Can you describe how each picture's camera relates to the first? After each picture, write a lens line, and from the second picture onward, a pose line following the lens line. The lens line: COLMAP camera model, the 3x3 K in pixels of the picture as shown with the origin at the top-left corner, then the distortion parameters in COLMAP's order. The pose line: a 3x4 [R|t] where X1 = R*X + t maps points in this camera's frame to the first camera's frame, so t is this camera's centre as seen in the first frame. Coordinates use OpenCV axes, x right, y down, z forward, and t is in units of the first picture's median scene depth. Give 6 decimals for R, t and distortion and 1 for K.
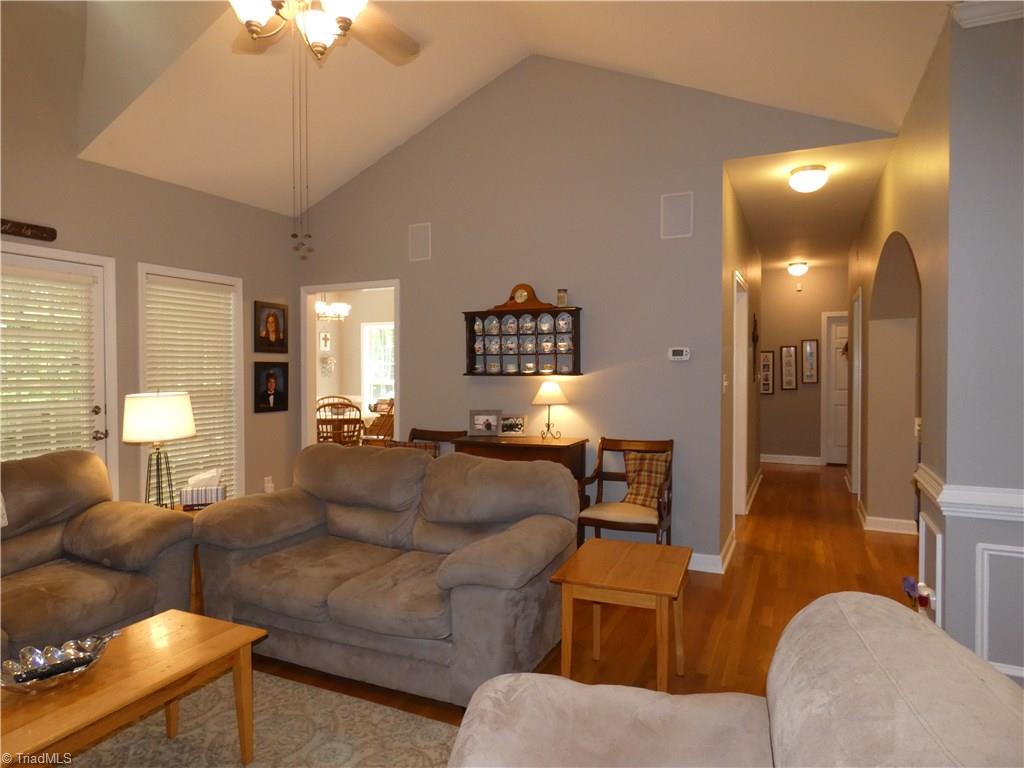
lens RADIAL K [[613.6, 0, 514.3], [0, 613.6, 382.2], [0, 0, 1]] dist [-0.005372, -0.000731]
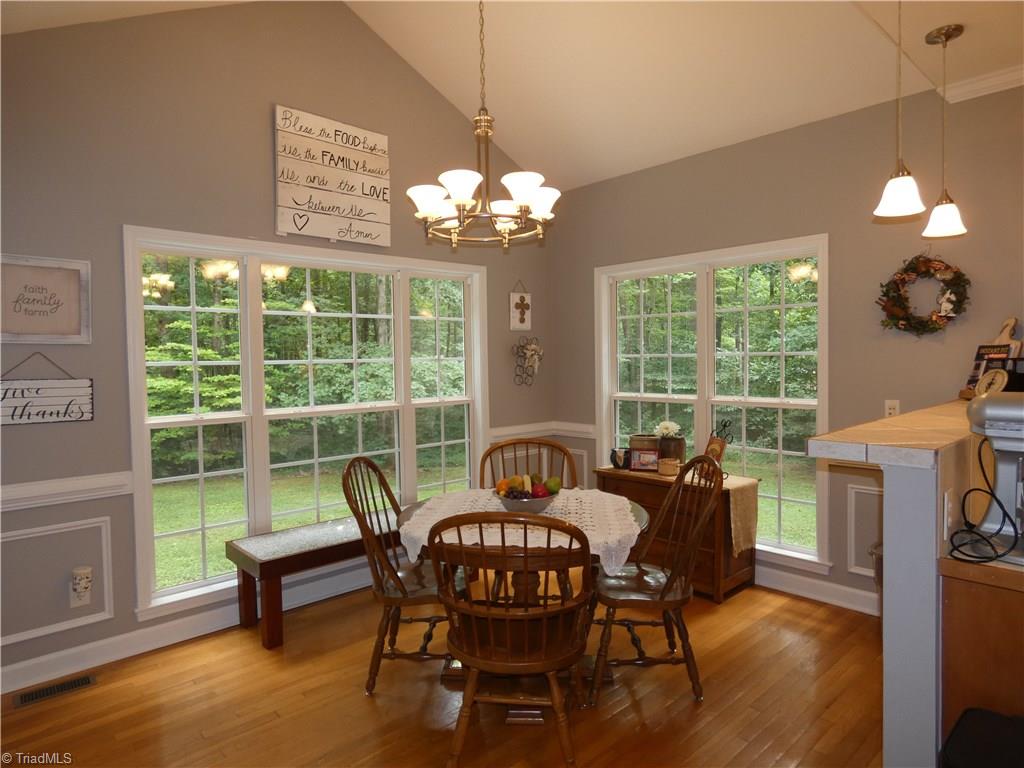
lens RADIAL K [[613.6, 0, 513.3], [0, 613.6, 380.6], [0, 0, 1]] dist [-0.005372, -0.000731]
pose [[0.927248, -0.004124, -0.374425, -0.134238], [0.008484, 0.999914, 0.009998, -0.016817], [0.374351, -0.012447, 0.927203, 0.552549]]
